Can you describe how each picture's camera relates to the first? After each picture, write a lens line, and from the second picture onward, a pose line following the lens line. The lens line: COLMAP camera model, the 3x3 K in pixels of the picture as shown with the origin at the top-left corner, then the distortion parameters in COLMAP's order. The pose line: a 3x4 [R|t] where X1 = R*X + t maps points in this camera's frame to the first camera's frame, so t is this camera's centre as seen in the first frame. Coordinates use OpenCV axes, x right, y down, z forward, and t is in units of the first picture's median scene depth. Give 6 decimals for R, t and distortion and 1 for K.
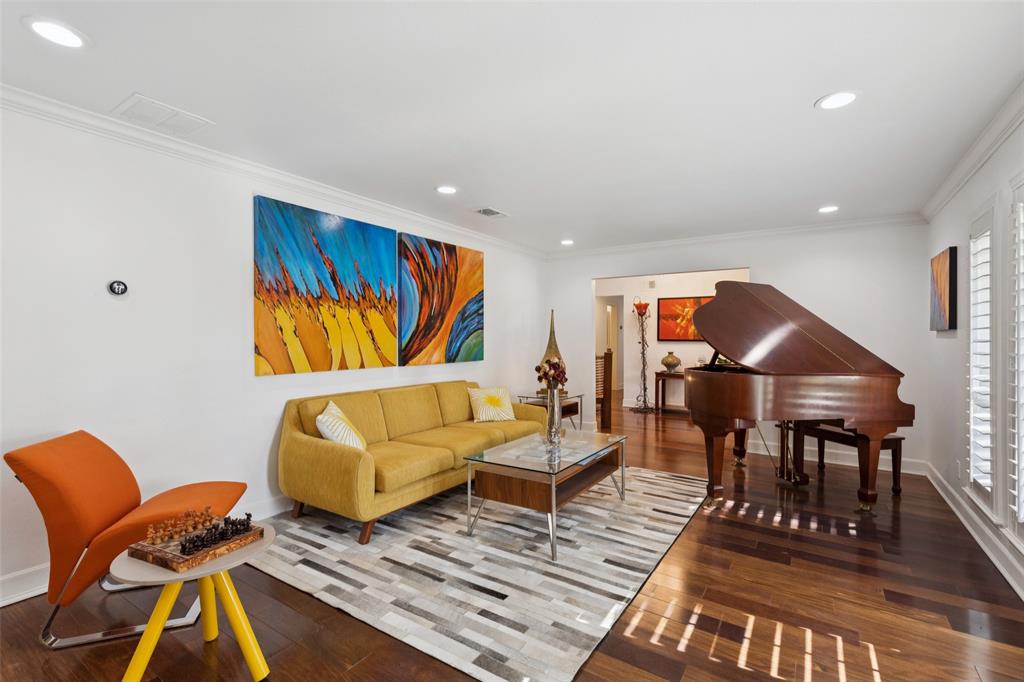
lens RADIAL K [[464.7, 0, 513.4], [0, 464.7, 337.4], [0, 0, 1]] dist [0.010840, 0.000229]
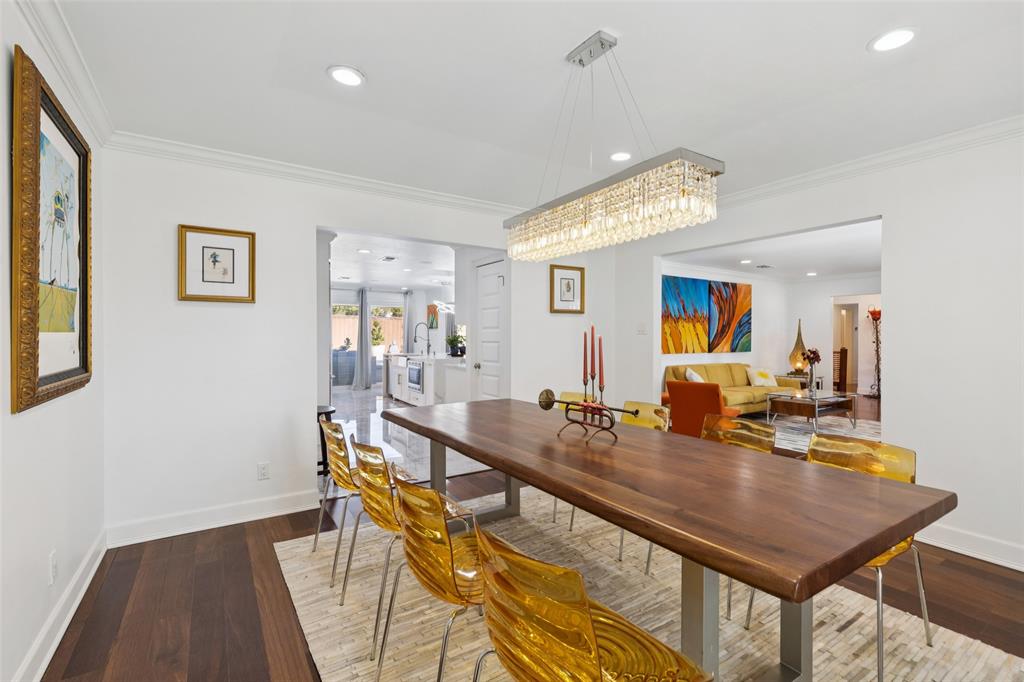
lens RADIAL K [[464.7, 0, 514.1], [0, 464.7, 336.5], [0, 0, 1]] dist [0.010840, 0.000229]
pose [[0.918806, 0.006240, -0.394660, -0.213862], [-0.005115, 0.999979, 0.003902, -0.006406], [0.394676, -0.001567, 0.918819, -0.953311]]
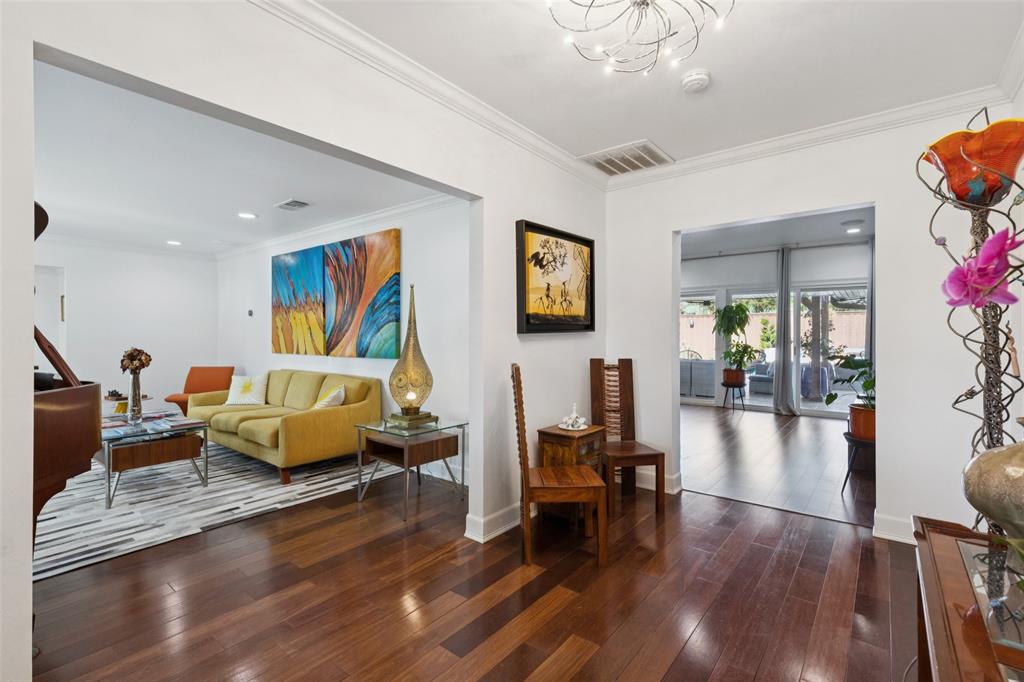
lens RADIAL K [[464.7, 0, 509.1], [0, 464.7, 332.8], [0, 0, 1]] dist [0.010840, 0.000229]
pose [[-0.092049, -0.008691, -0.995717, 0.866911], [-0.000208, 0.999962, -0.008709, 0.011450], [0.995754, -0.000595, -0.092047, 1.501229]]
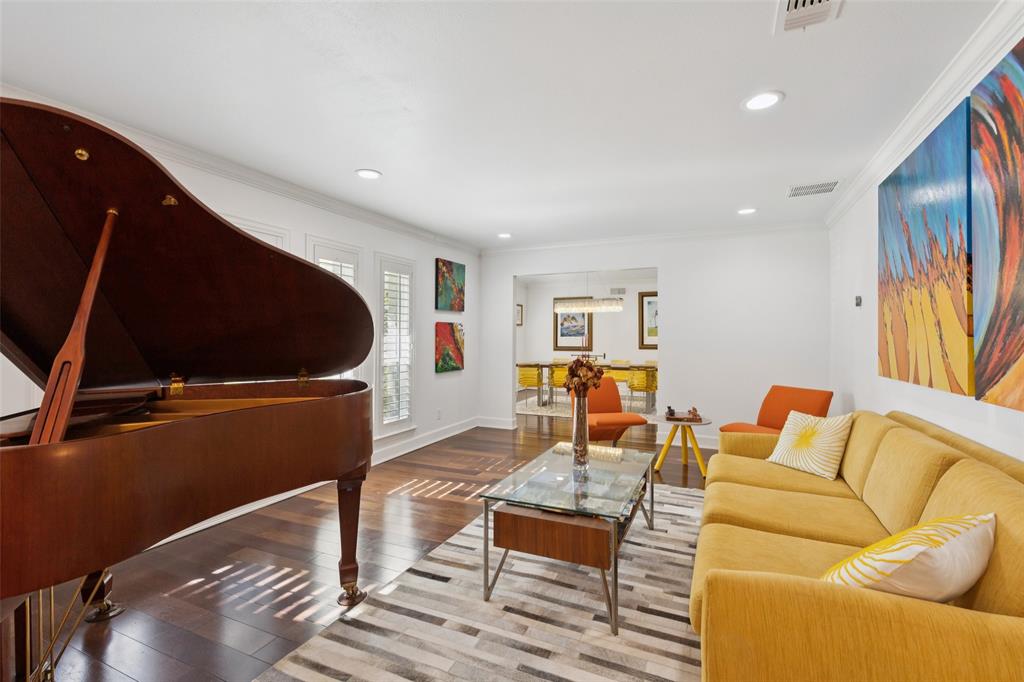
lens RADIAL K [[464.7, 0, 514.6], [0, 464.7, 337.9], [0, 0, 1]] dist [0.010840, 0.000229]
pose [[-0.987833, -0.002708, -0.155498, 0.238320], [-0.002624, 0.999996, -0.000749, 0.006090], [0.155499, -0.000332, -0.987836, 1.296137]]
